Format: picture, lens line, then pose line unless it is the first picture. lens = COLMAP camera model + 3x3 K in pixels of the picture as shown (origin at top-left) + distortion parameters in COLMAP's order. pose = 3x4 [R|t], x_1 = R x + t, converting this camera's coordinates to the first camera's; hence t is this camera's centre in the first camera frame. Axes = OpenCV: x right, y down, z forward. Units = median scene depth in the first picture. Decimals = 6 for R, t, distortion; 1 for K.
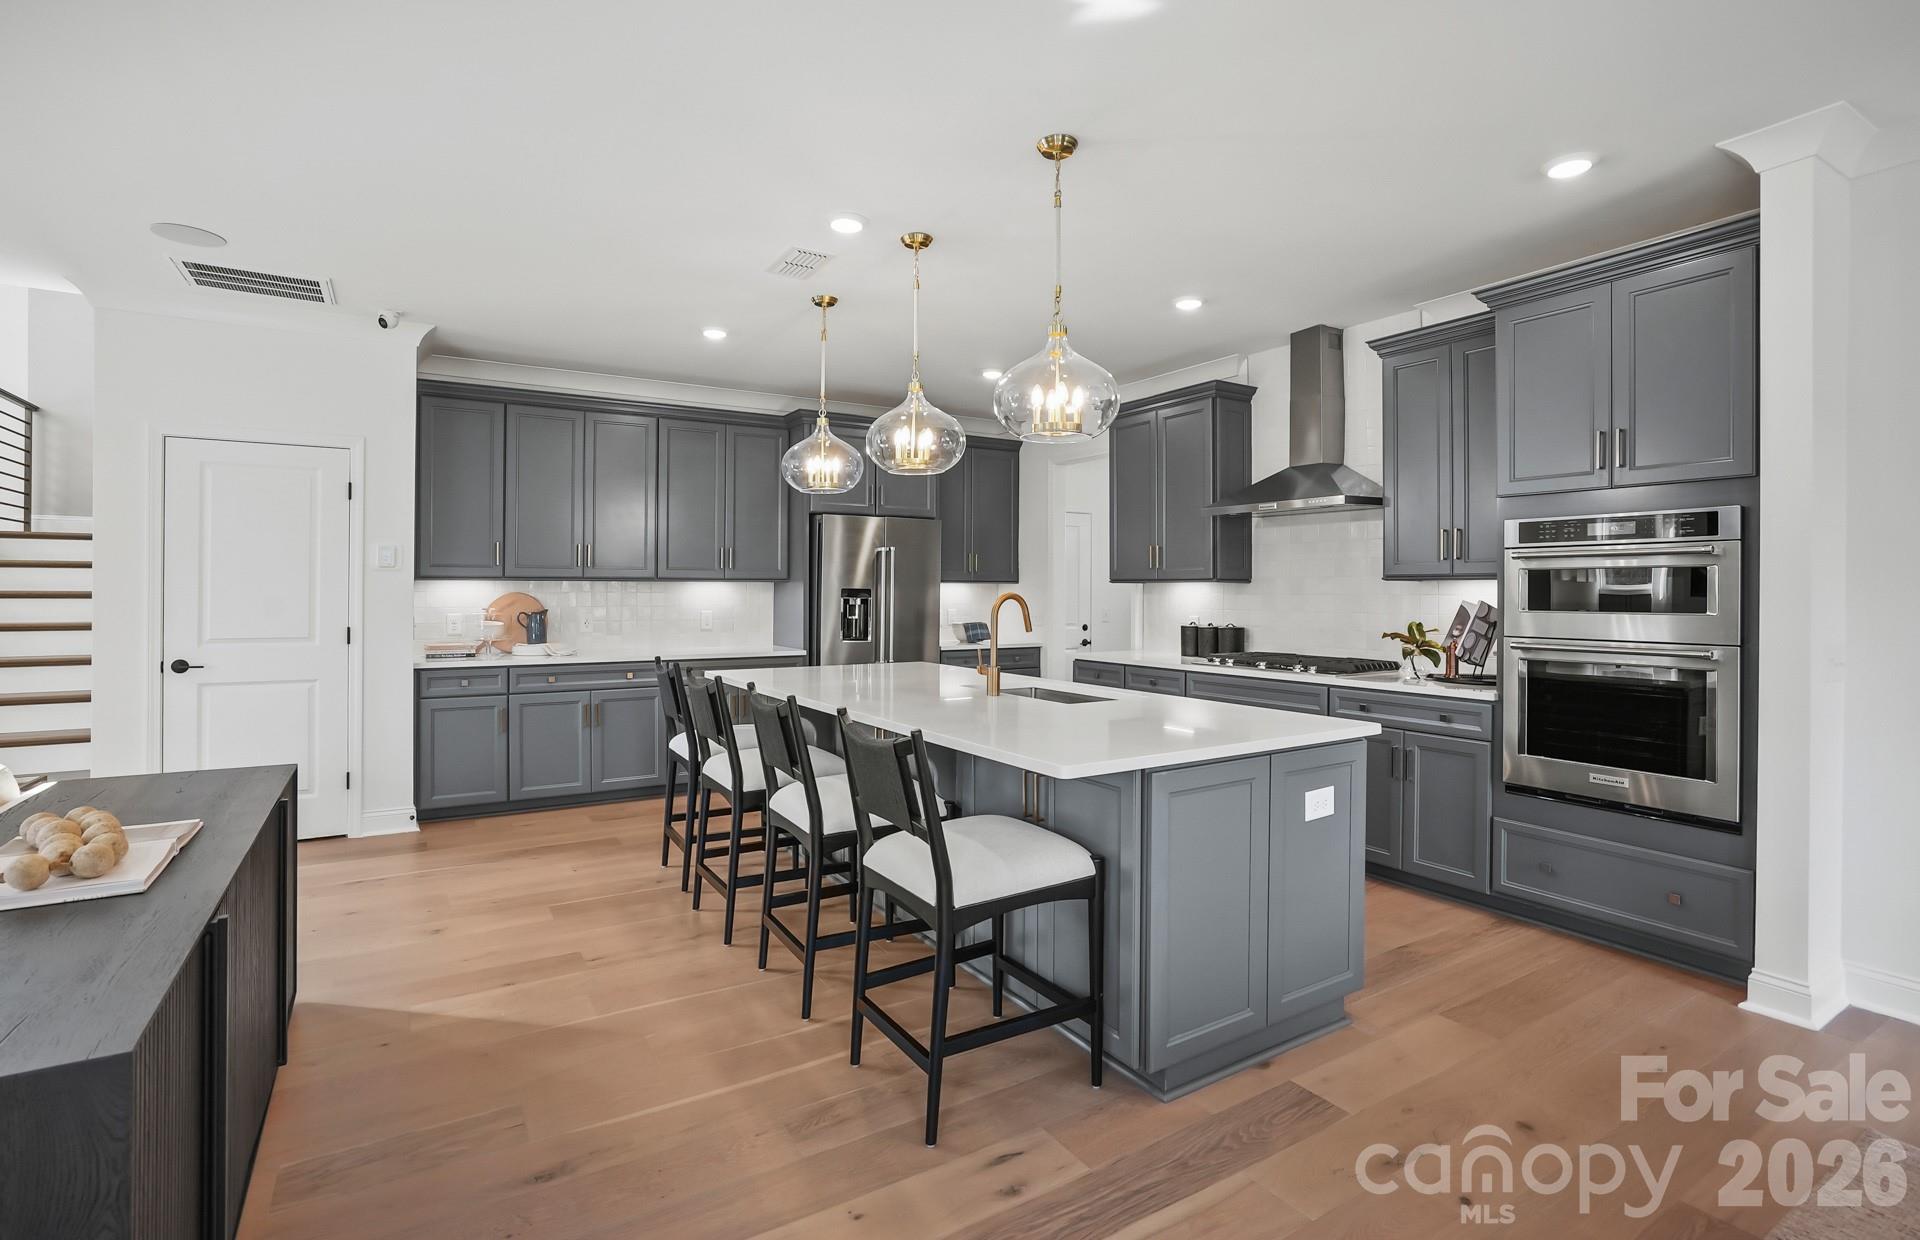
lens RADIAL K [[897.9, 0, 953.7], [0, 897.9, 586.5], [0, 0, 1]] dist [-0.043829, 0.018888]
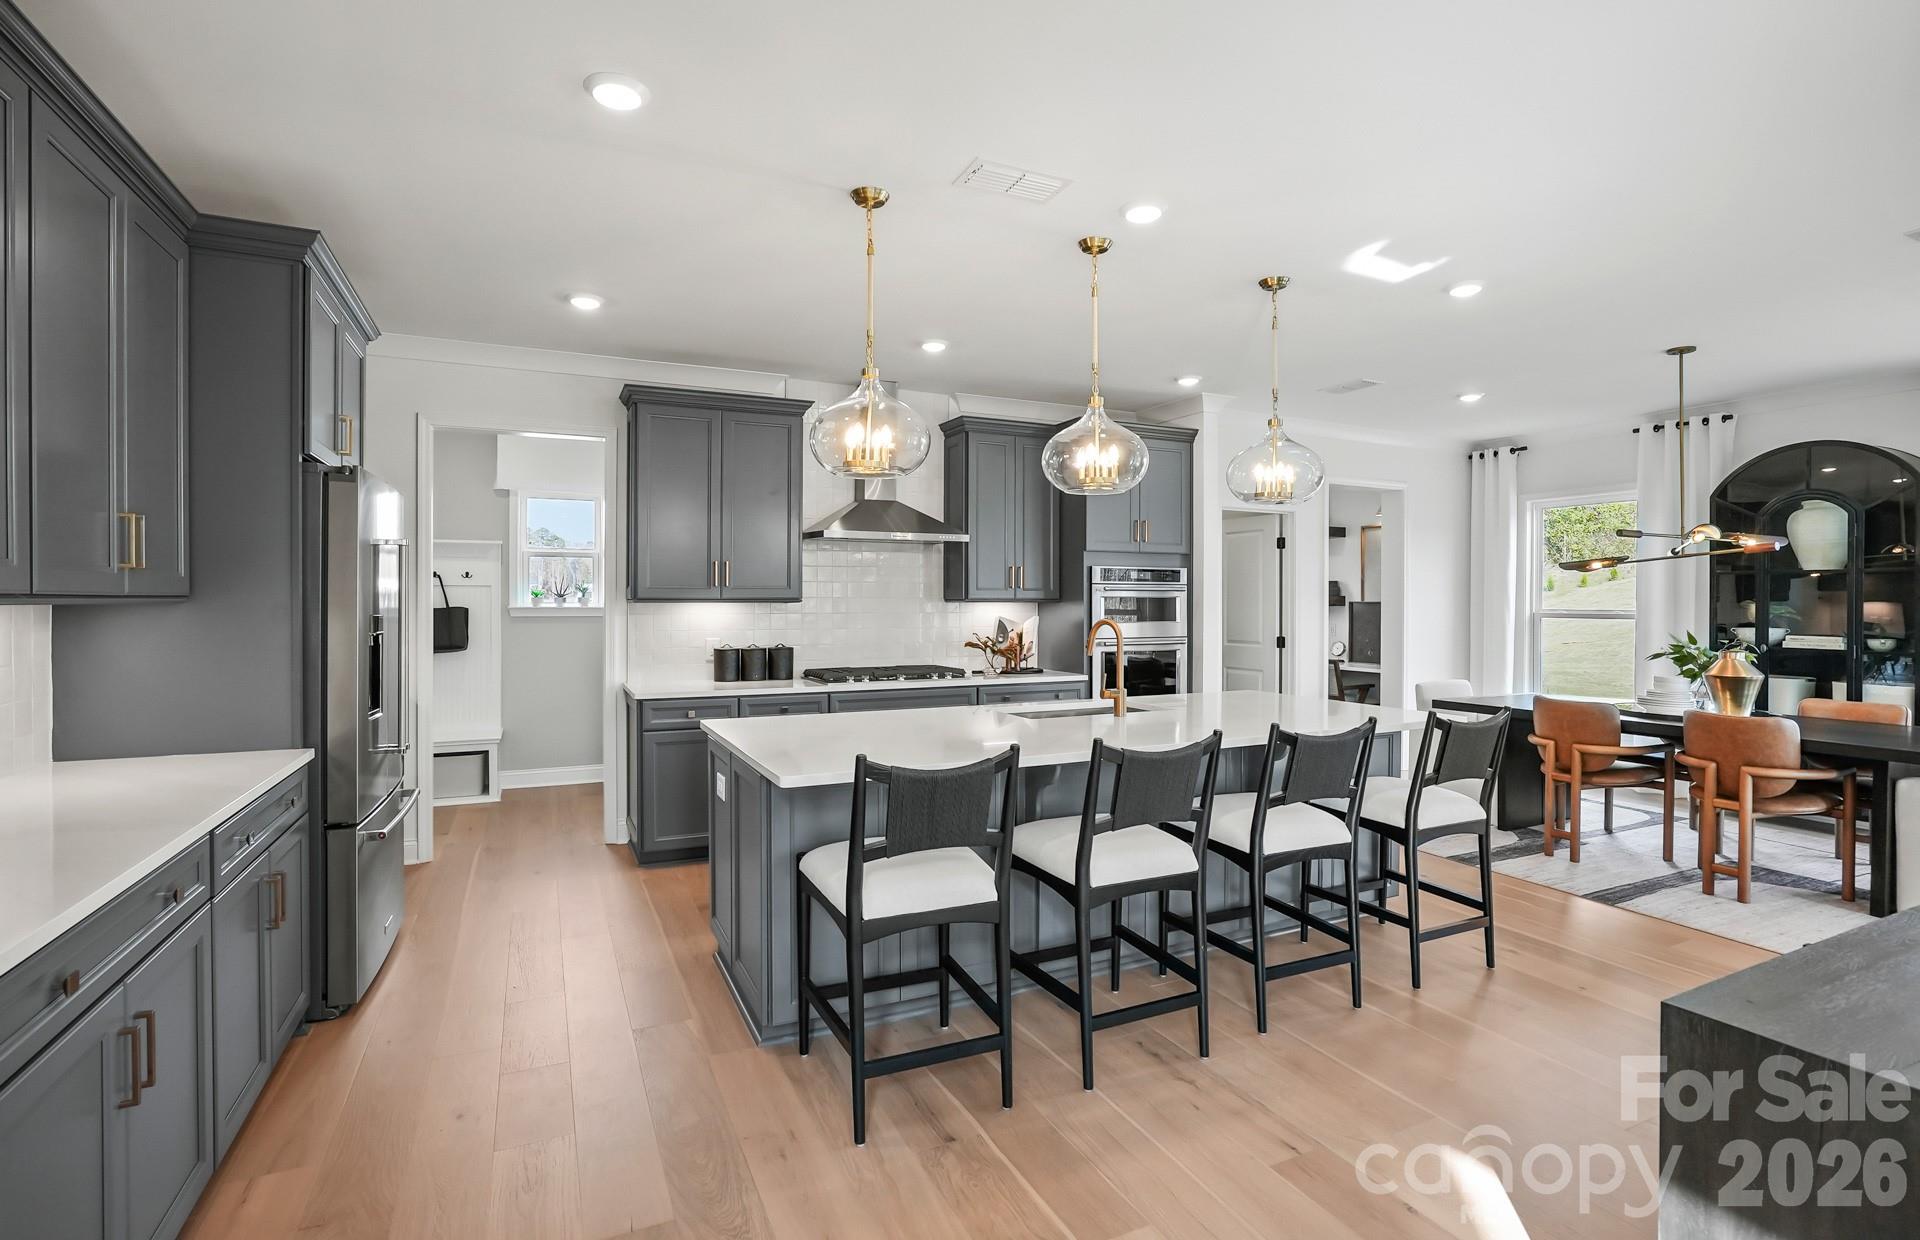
lens RADIAL K [[897.9, 0, 958.0], [0, 897.9, 604.7], [0, 0, 1]] dist [-0.043829, 0.018888]
pose [[0.102481, -0.008017, 0.994703, -0.828328], [-0.006228, 0.999943, 0.008701, -0.014583], [-0.994715, -0.007087, 0.102425, 0.874293]]
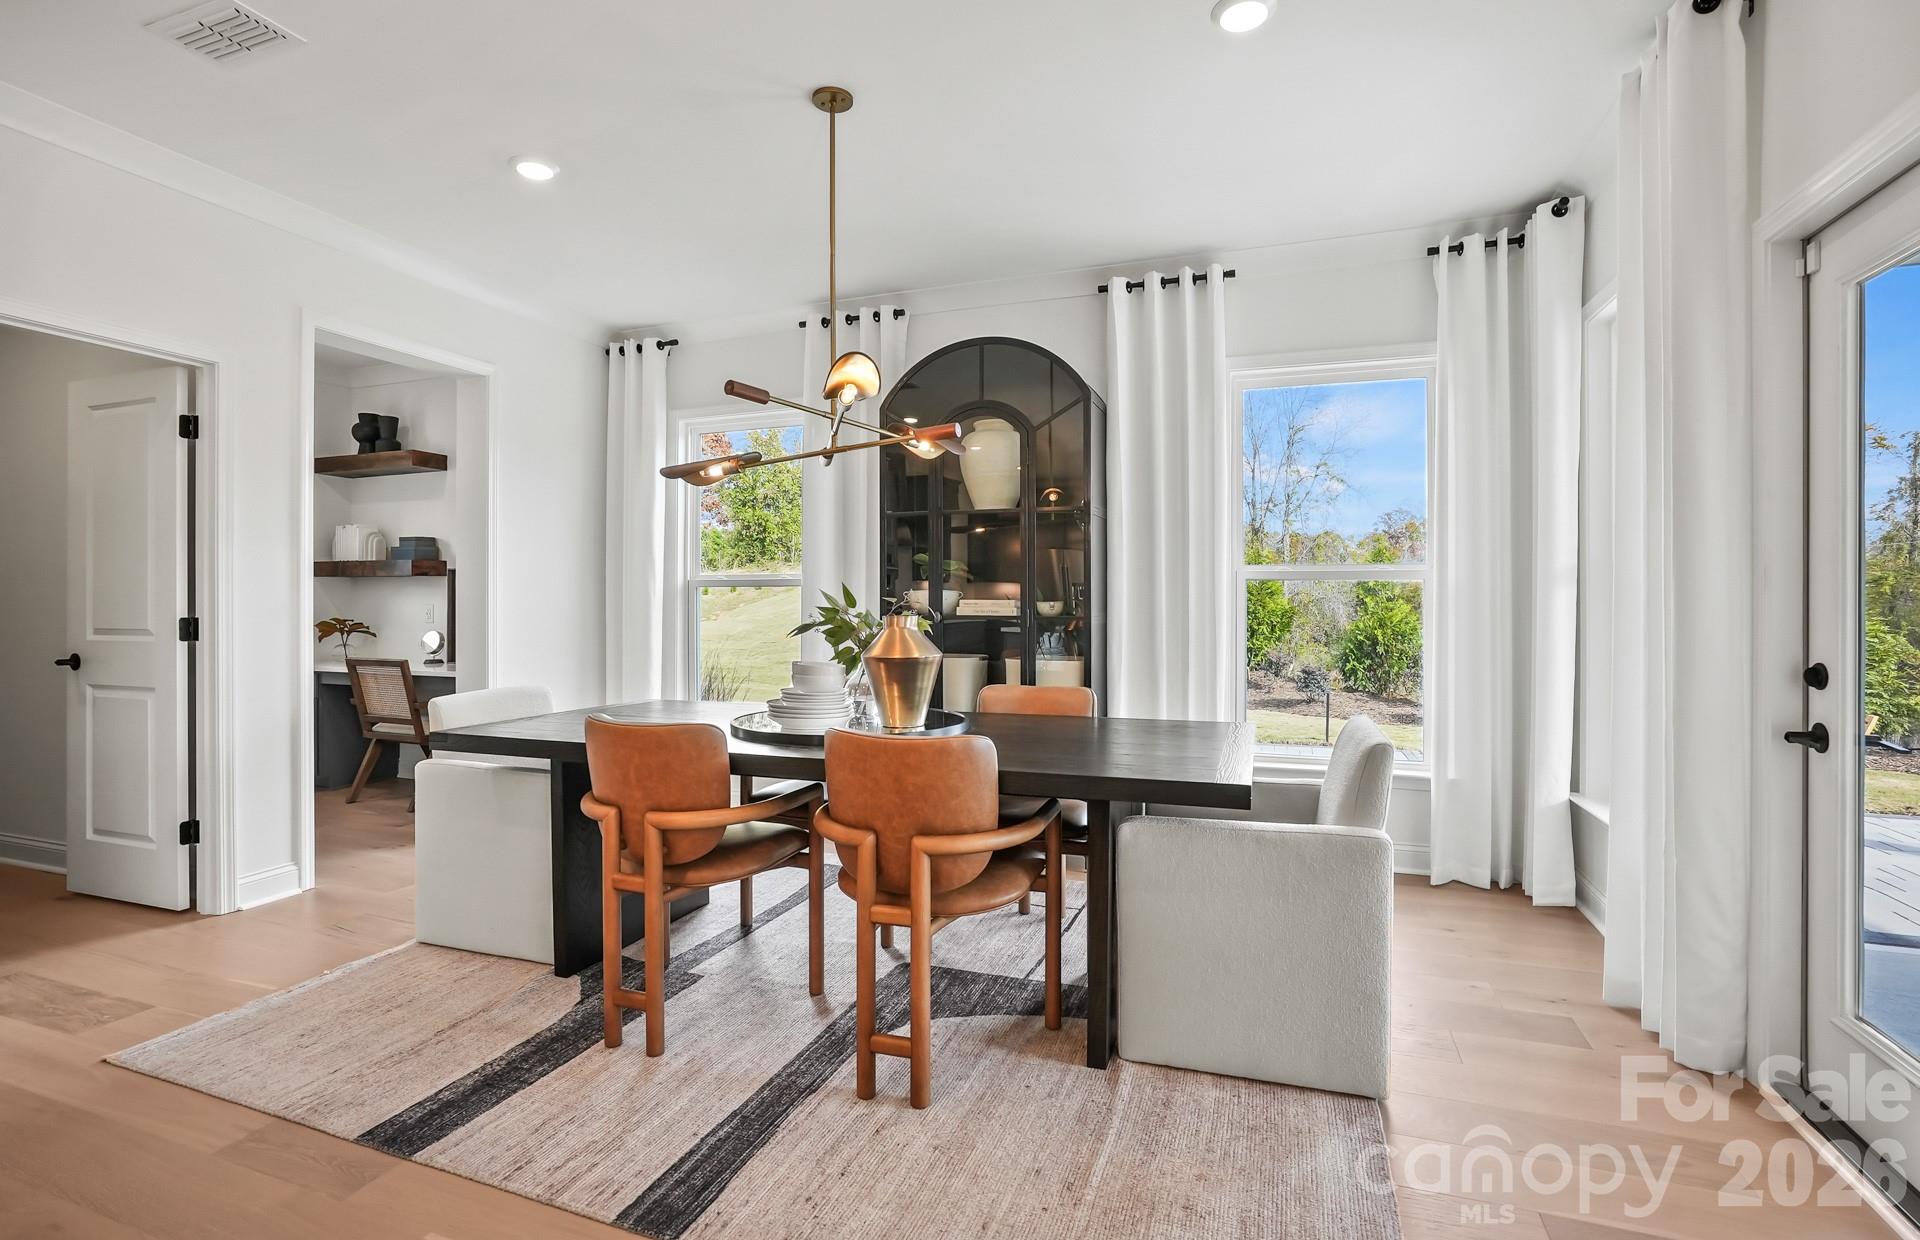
lens RADIAL K [[897.9, 0, 961.6], [0, 897.9, 604.8], [0, 0, 1]] dist [-0.043829, 0.018888]
pose [[-0.625217, -0.007389, 0.780416, -0.199424], [-0.004474, 0.999973, 0.005884, 0.034247], [-0.780438, 0.000187, -0.625233, 0.414543]]
